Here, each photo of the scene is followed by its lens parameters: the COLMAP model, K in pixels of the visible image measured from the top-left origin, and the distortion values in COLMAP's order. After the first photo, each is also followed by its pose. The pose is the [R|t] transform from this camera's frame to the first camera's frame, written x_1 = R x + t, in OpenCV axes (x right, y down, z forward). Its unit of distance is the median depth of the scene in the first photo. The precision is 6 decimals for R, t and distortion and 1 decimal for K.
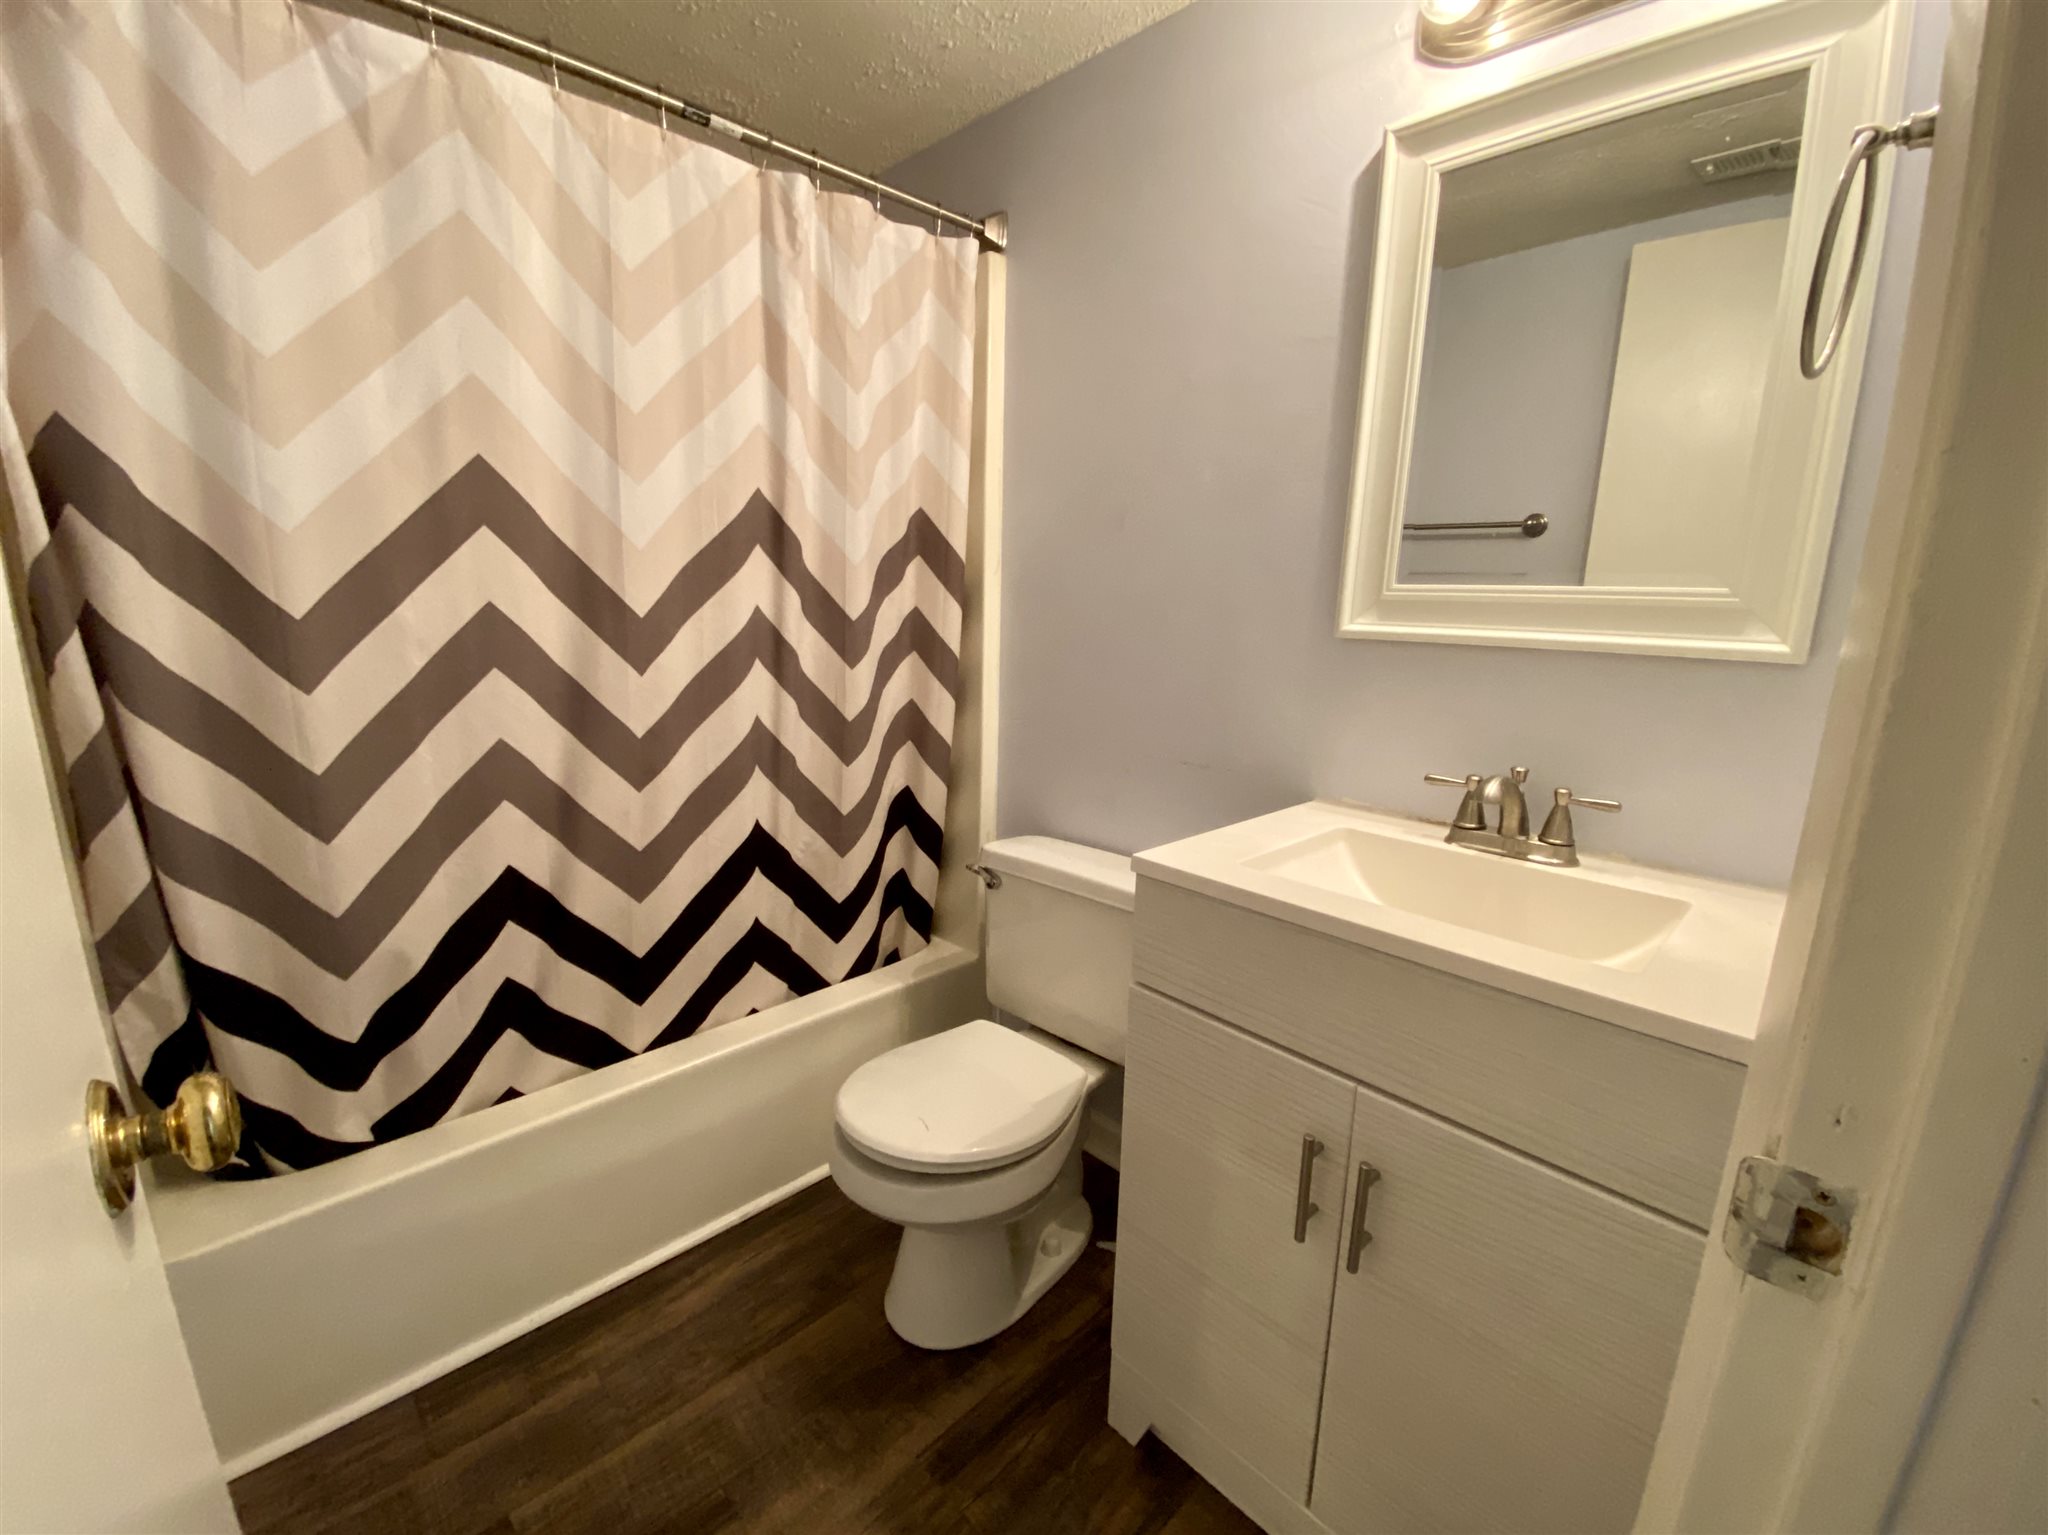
lens RADIAL K [[844.6, 0, 1032.6], [0, 844.6, 764.6], [0, 0, 1]] dist [0.038699, -0.045351]
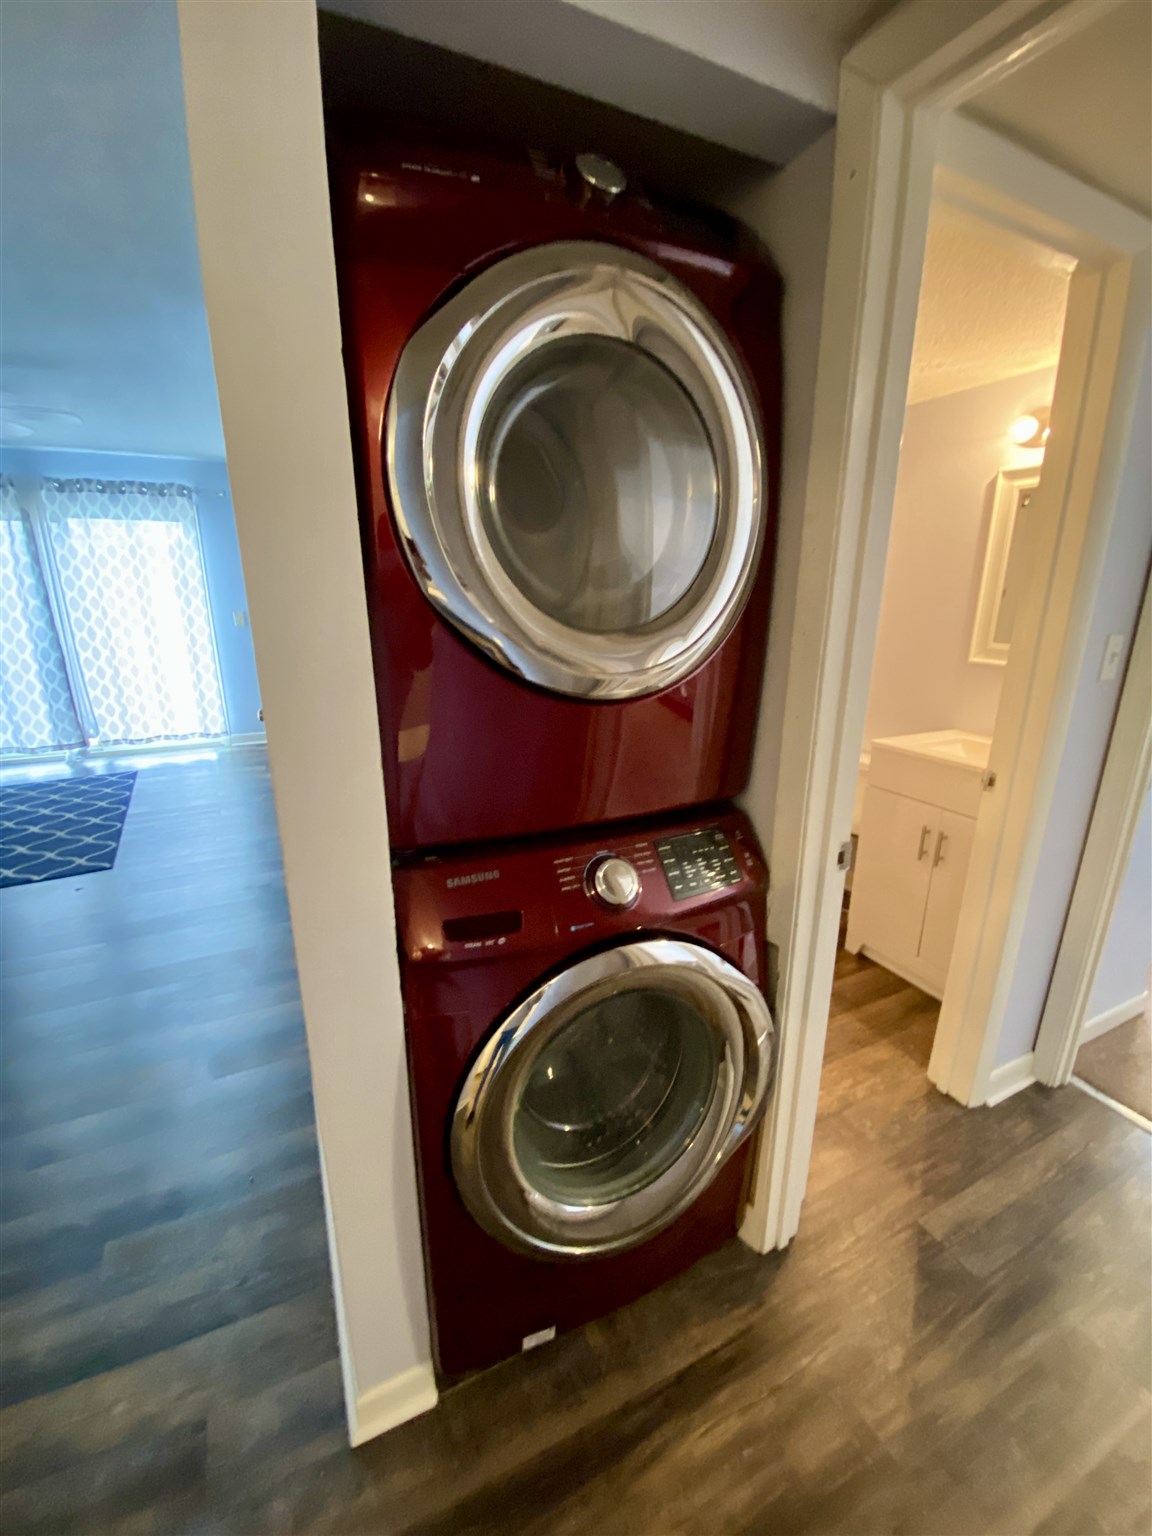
lens RADIAL K [[615.6, 0, 576.0], [0, 615.6, 768.0], [0, 0, 1]] dist [-0.000708, -0.013252]
pose [[0.943882, 0.069276, -0.322937, -0.173573], [-0.046877, 0.995956, 0.076638, 0.099715], [0.326941, -0.057199, 0.943312, -1.537417]]
